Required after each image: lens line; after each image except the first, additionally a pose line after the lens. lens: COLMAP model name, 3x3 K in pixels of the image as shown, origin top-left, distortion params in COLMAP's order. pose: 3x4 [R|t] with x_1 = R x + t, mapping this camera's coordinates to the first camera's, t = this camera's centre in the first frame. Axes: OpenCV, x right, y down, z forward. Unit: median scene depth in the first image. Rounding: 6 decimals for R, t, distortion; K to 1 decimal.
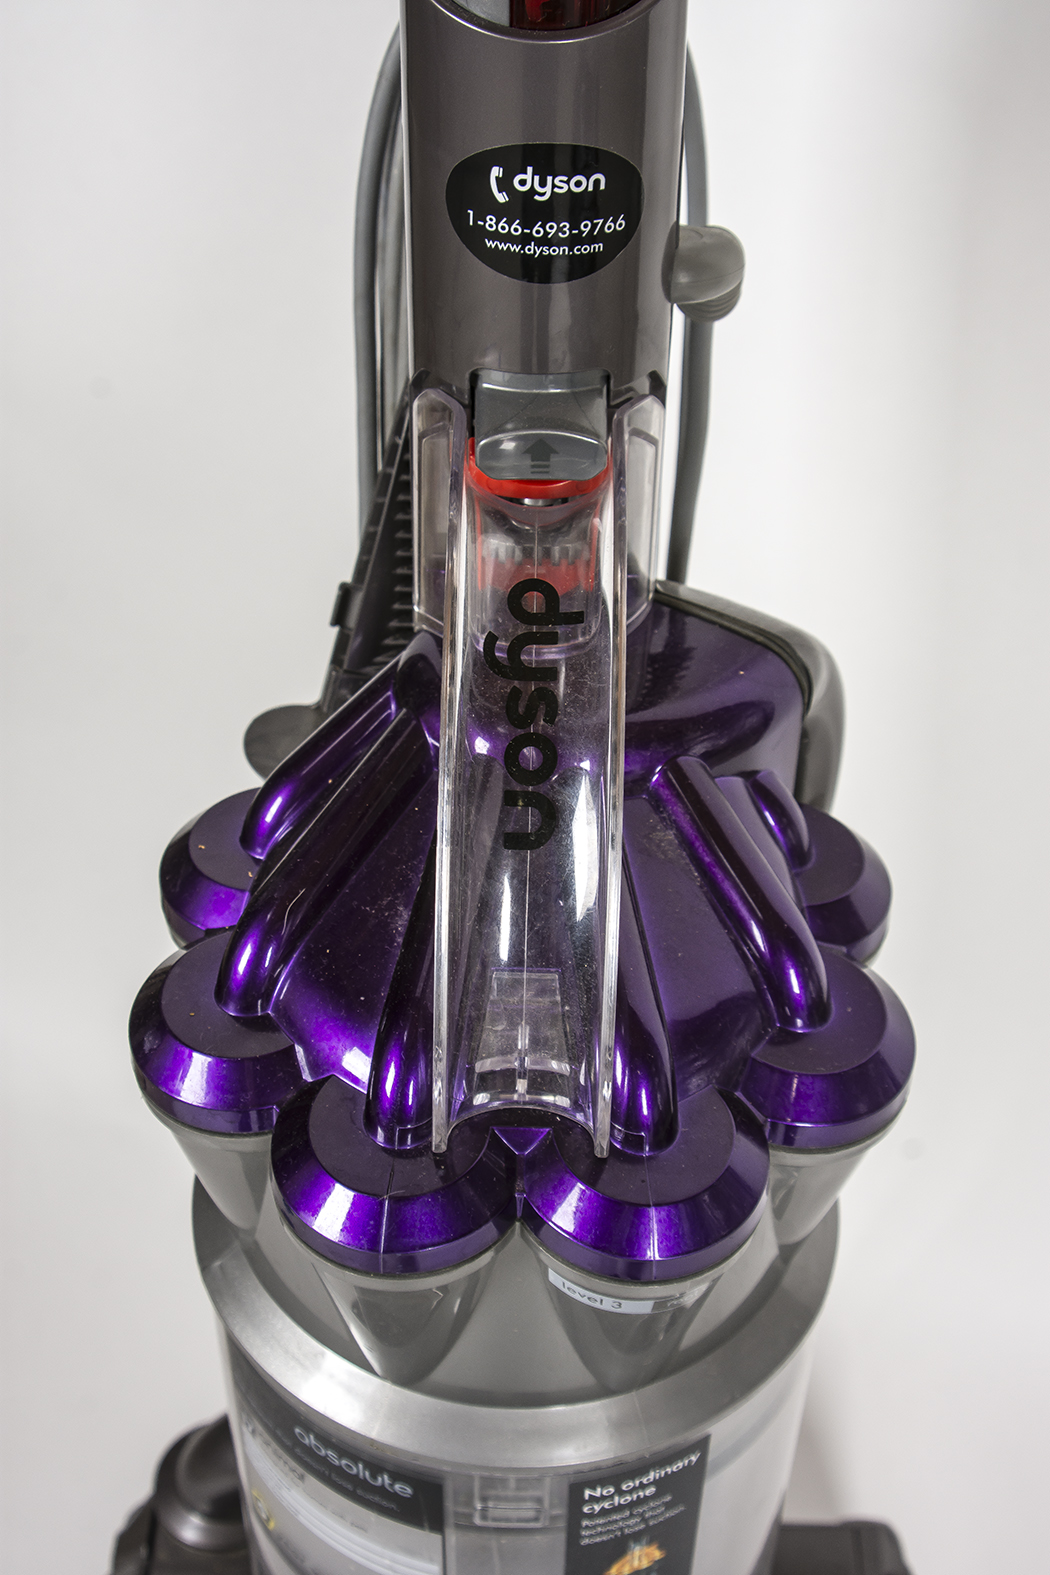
lens RADIAL K [[2228.5, 0, 525.0], [0, 2228.5, 787.5], [0, 0, 1]] dist [-0.092641, 0.038486]
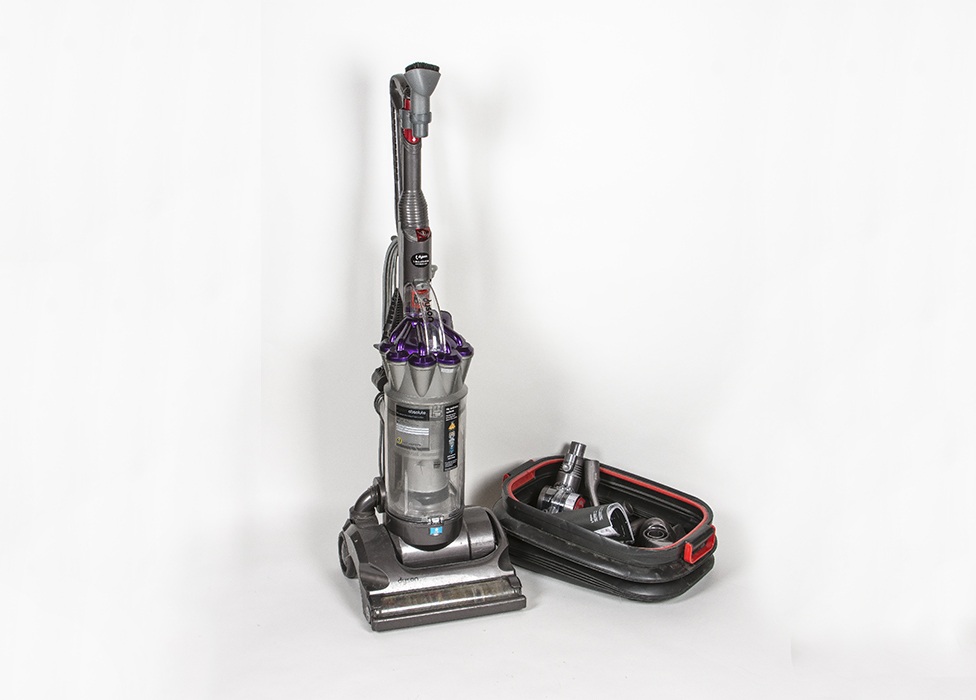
lens RADIAL K [[1328.2, 0, 488.0], [0, 1328.2, 350.0], [0, 0, 1]] dist [-0.218646, -0.003763]
pose [[0.939795, -0.106824, 0.324613, -1.391460], [0.217378, 0.919810, -0.326644, 1.748185], [-0.263689, 0.377542, 0.887654, -3.459852]]
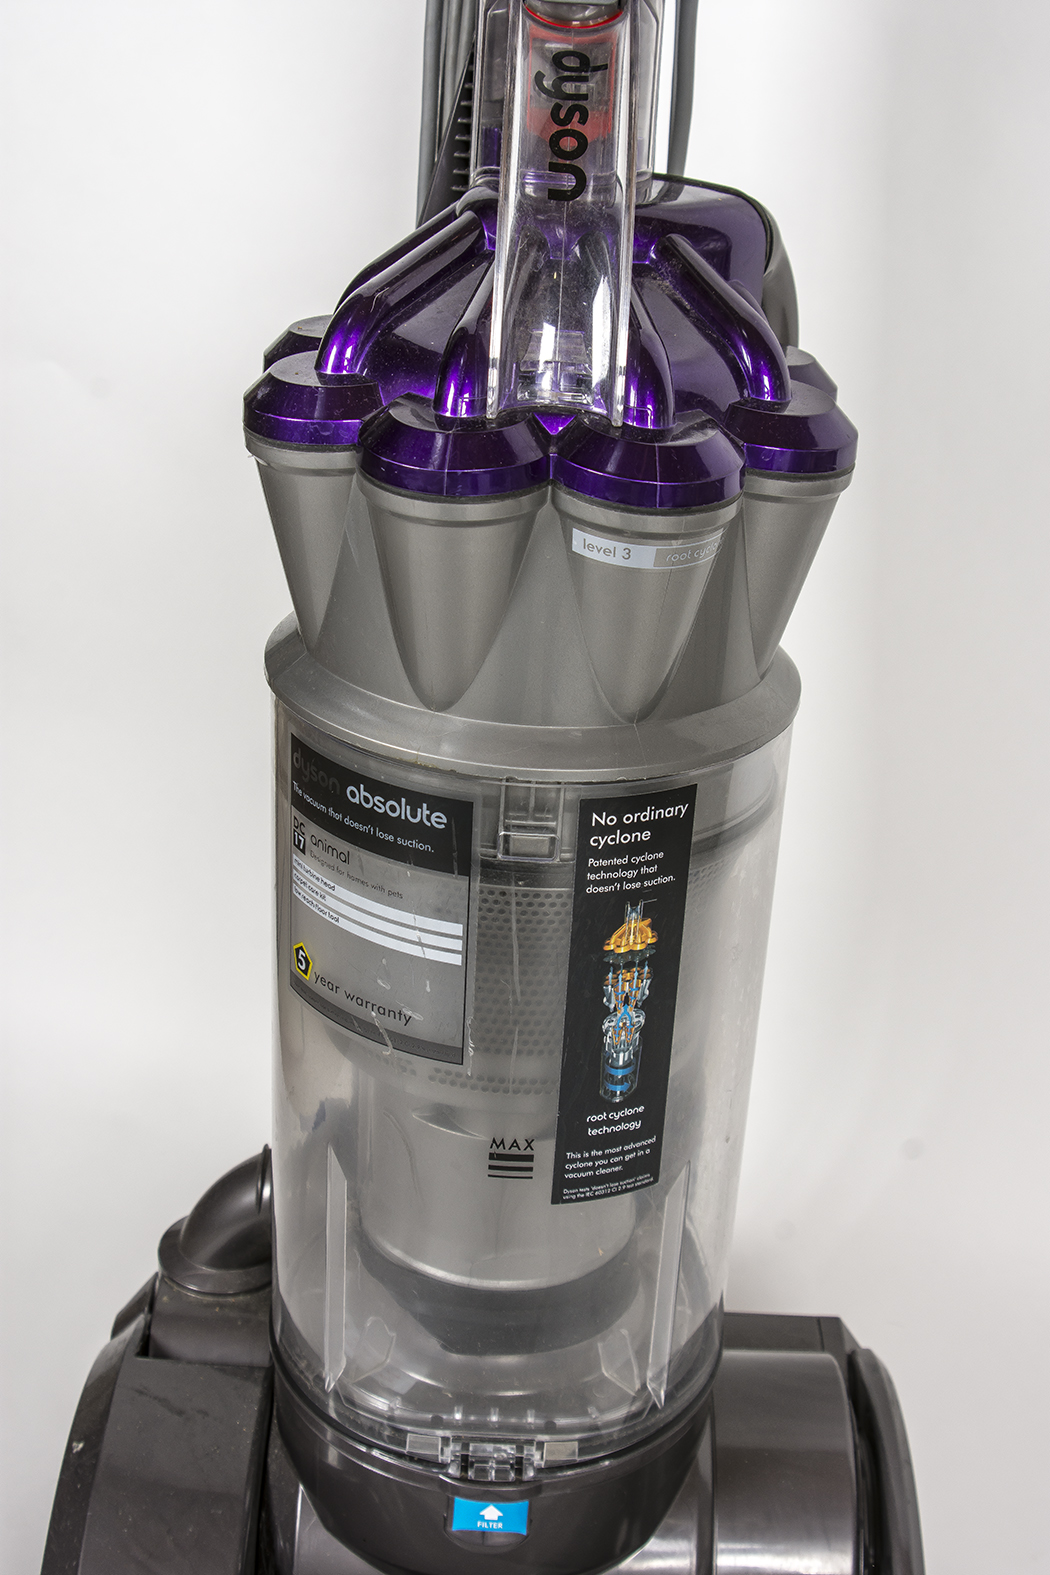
lens RADIAL K [[2228.5, 0, 525.0], [0, 2228.5, 787.5], [0, 0, 1]] dist [-0.092641, 0.038486]
pose [[0.999399, 0.030533, 0.016441, -0.029300], [-0.024603, 0.958407, -0.284341, 0.645864], [-0.024438, 0.283766, 0.958582, -0.155225]]
